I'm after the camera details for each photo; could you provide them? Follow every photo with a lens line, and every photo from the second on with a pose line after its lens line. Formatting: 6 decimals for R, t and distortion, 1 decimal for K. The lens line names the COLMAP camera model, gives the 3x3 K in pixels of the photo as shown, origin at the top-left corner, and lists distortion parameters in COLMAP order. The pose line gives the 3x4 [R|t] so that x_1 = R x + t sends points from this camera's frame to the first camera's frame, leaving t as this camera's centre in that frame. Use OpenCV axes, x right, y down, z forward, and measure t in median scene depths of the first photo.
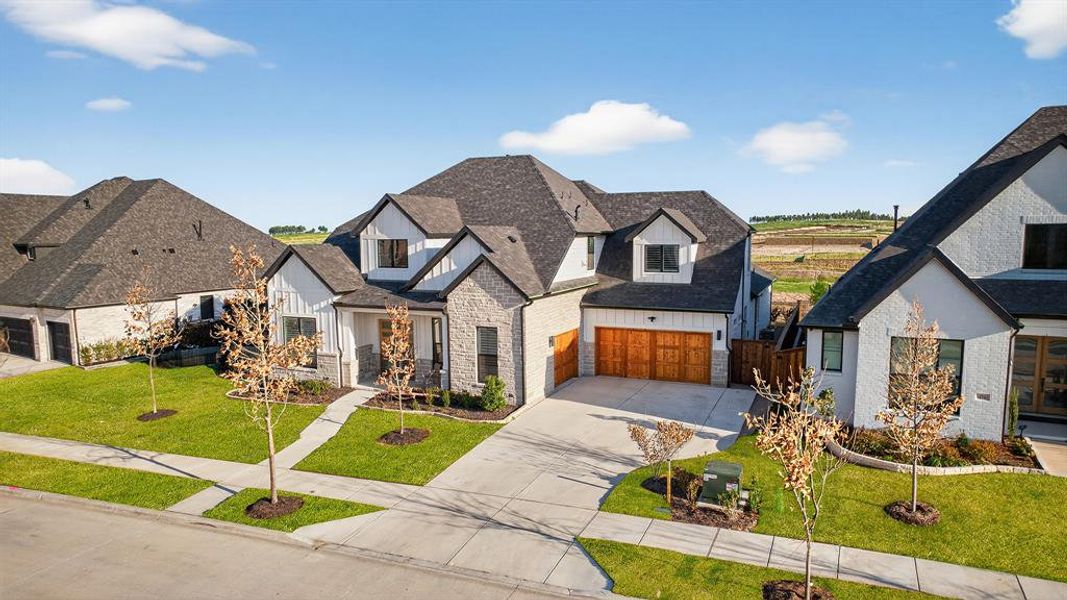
lens RADIAL K [[734.2, 0, 547.2], [0, 734.2, 300.5], [0, 0, 1]] dist [-0.029396, 0.001211]
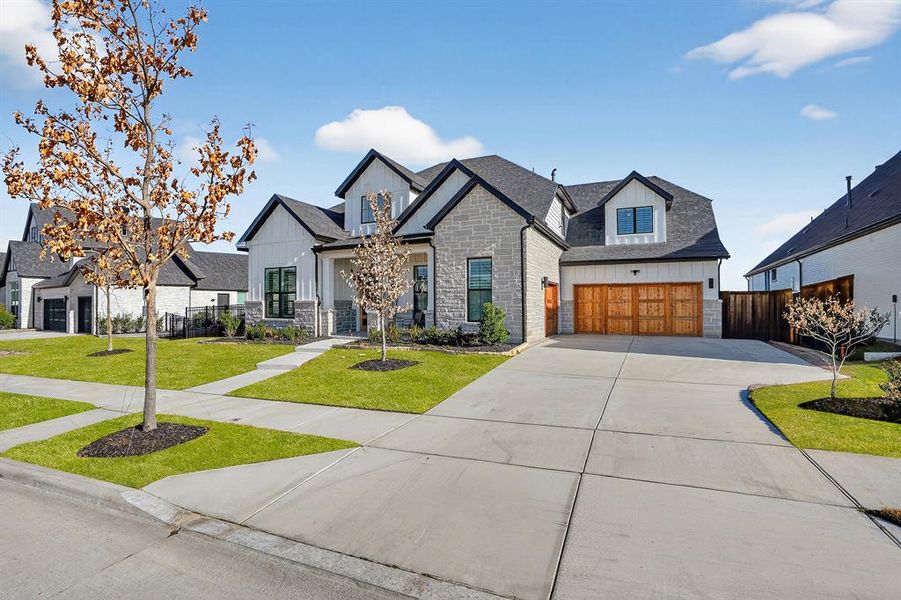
lens RADIAL K [[414.0, 0, 450.2], [0, 414.0, 304.9], [0, 0, 1]] dist [-0.064031, 0.024782]
pose [[0.999845, 0.005287, -0.016790, -0.099292], [-0.007488, 0.990972, -0.133862, 0.147626], [0.015931, 0.133967, 0.990858, 0.463409]]
